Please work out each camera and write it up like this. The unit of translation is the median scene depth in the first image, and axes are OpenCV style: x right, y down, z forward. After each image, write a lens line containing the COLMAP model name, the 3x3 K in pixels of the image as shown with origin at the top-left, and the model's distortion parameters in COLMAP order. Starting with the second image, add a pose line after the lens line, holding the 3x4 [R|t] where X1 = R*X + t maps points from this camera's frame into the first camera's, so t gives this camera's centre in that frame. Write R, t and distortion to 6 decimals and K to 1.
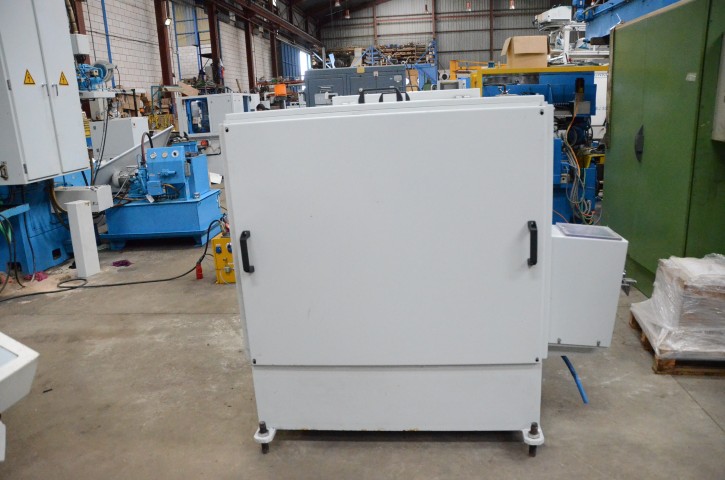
lens RADIAL K [[558.4, 0, 361.8], [0, 558.4, 254.6], [0, 0, 1]] dist [-0.158264, 0.115909]
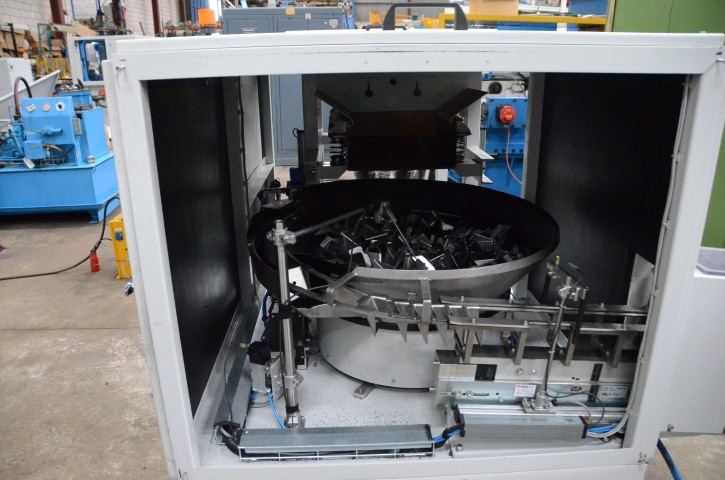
lens RADIAL K [[558.4, 0, 361.8], [0, 558.4, 254.6], [0, 0, 1]] dist [-0.158264, 0.115909]
pose [[0.987615, -0.009089, 0.156632, -0.033794], [-0.003509, 0.996791, 0.079970, -0.033569], [-0.156856, -0.079529, 0.984414, 0.152997]]
